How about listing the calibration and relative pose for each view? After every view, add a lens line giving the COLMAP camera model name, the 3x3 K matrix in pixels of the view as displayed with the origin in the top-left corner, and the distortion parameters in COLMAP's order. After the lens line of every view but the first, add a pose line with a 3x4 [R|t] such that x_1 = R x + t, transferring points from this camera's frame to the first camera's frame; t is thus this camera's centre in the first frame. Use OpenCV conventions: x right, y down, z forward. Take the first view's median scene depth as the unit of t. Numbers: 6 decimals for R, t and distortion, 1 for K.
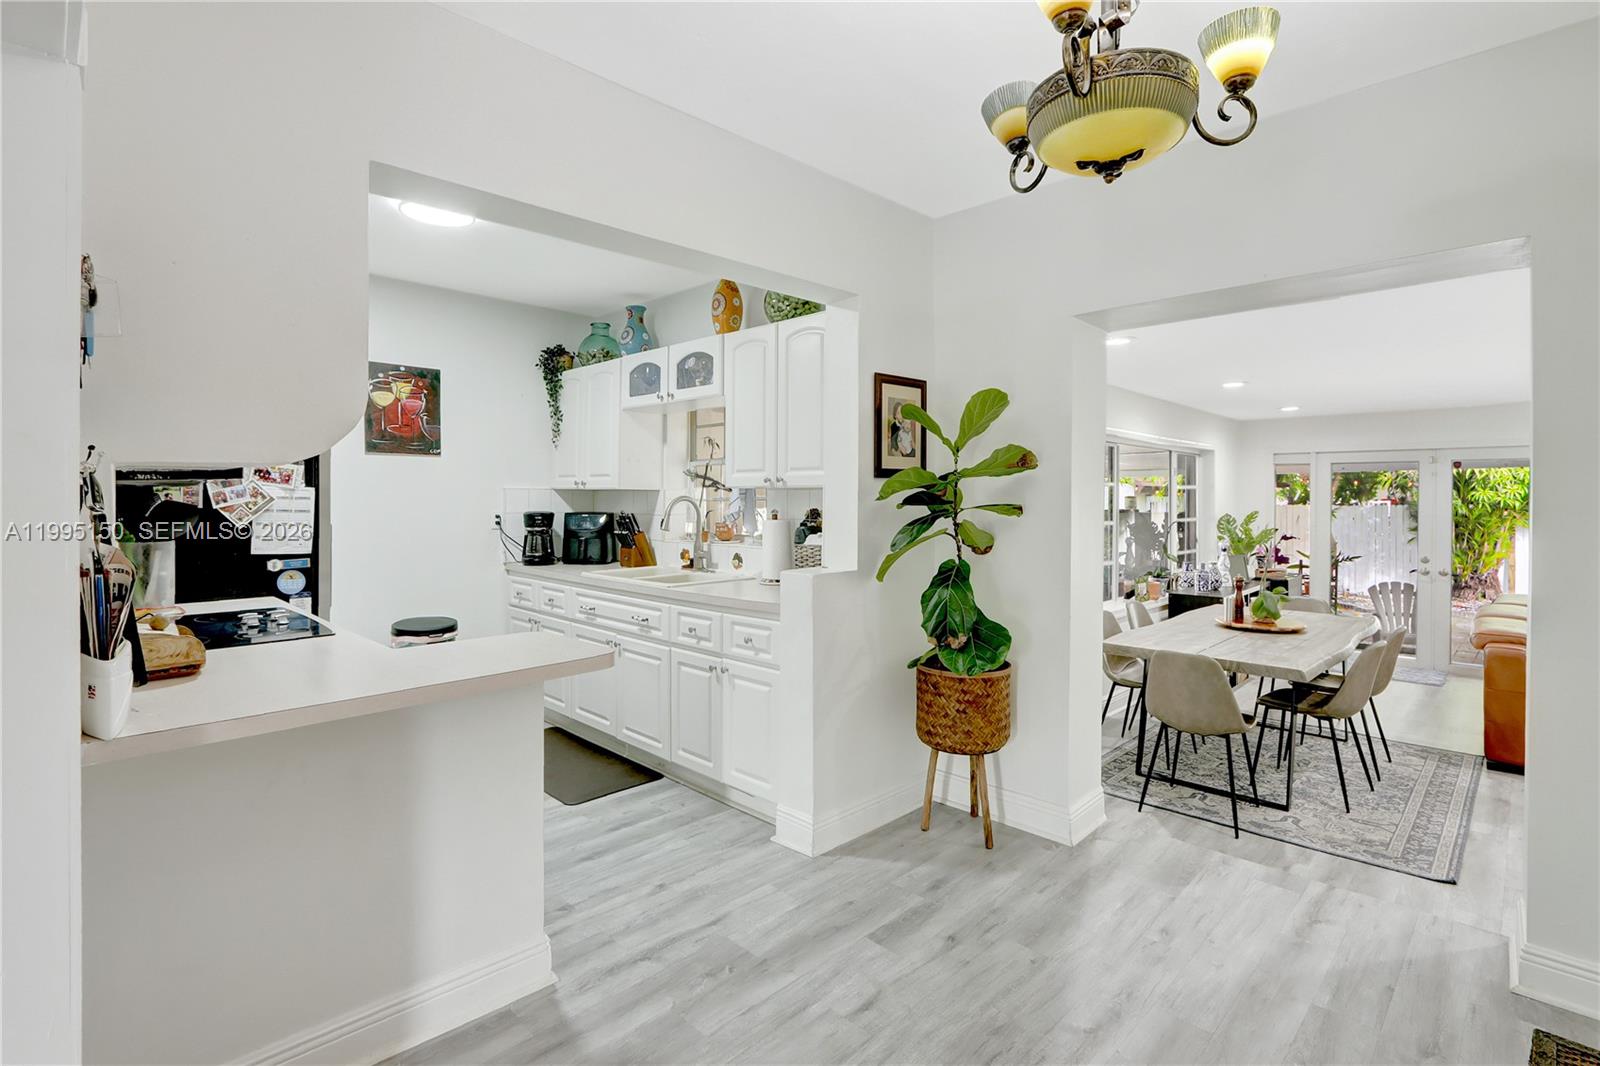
lens RADIAL K [[755.8, 0, 805.4], [0, 755.8, 502.6], [0, 0, 1]] dist [-0.016466, 0.001105]
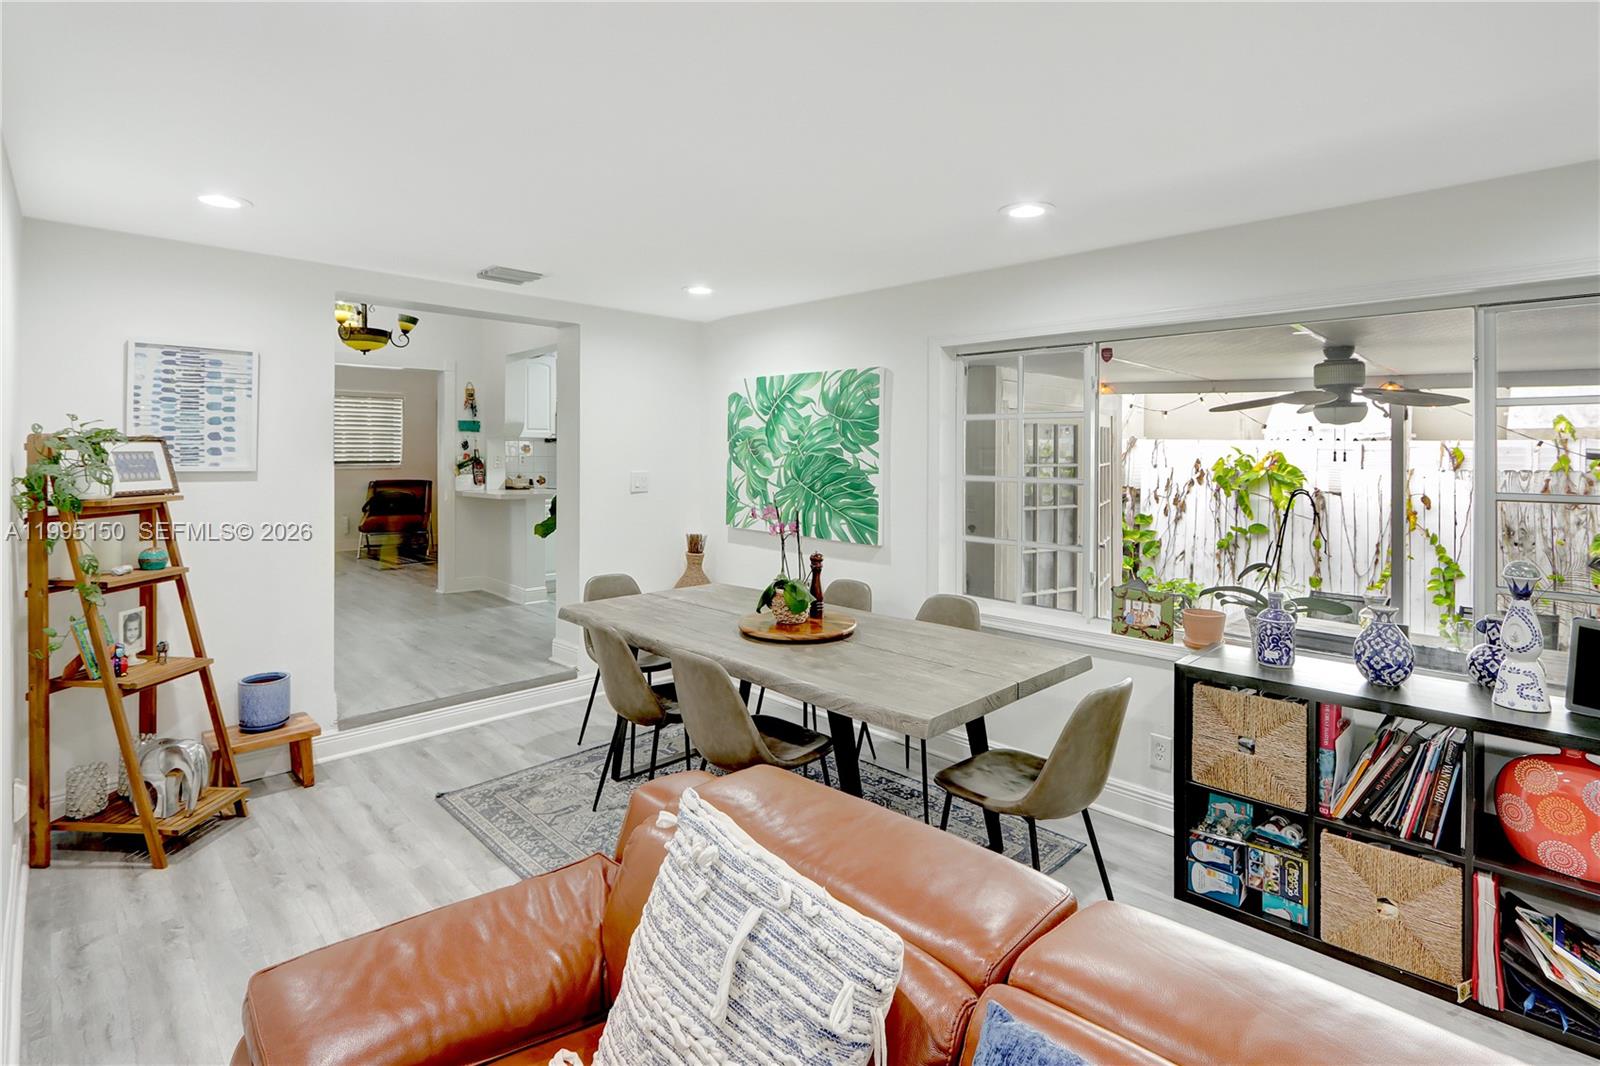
lens RADIAL K [[755.8, 0, 824.8], [0, 755.8, 463.2], [0, 0, 1]] dist [-0.016466, 0.001105]
pose [[0.006927, 0.000741, -0.999976, 1.732039], [-0.008840, 0.999961, 0.000680, 0.009632], [0.999937, 0.008835, 0.006934, 1.362344]]
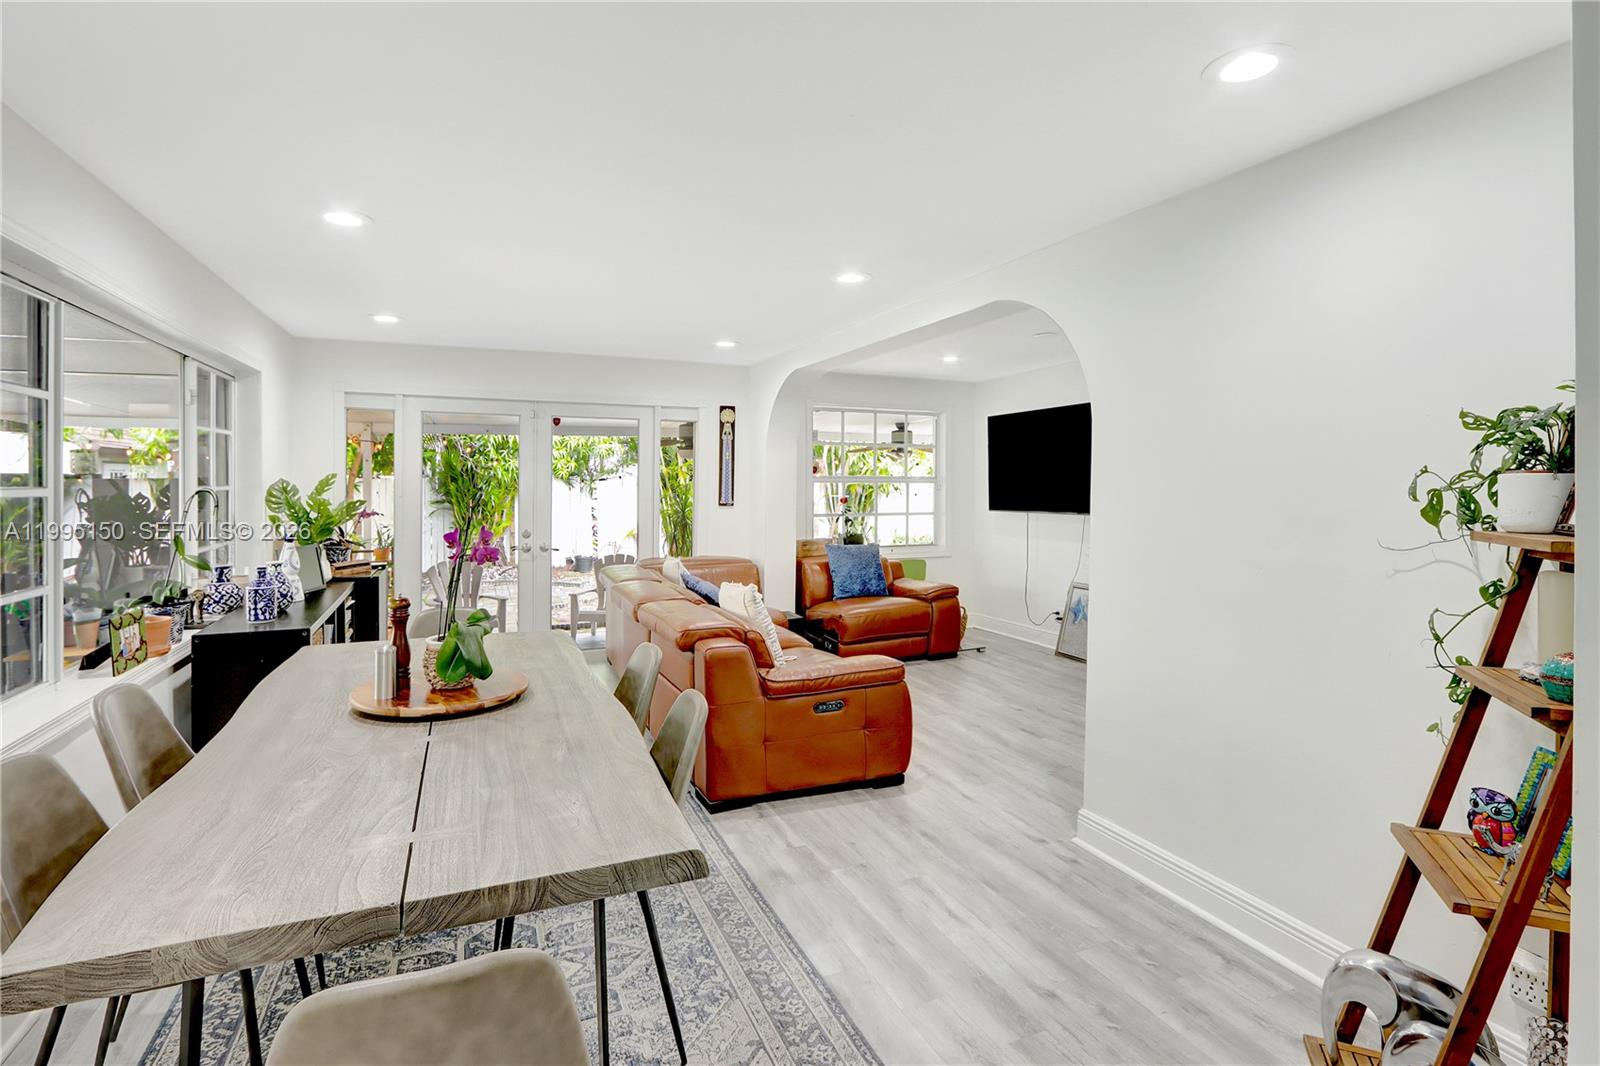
lens RADIAL K [[755.8, 0, 804.3], [0, 755.8, 487.6], [0, 0, 1]] dist [-0.016466, 0.001105]
pose [[0.372993, -0.004531, 0.927823, 0.324506], [-0.004746, 0.999966, 0.006791, 0.034372], [-0.927822, -0.006937, 0.372958, 0.806363]]
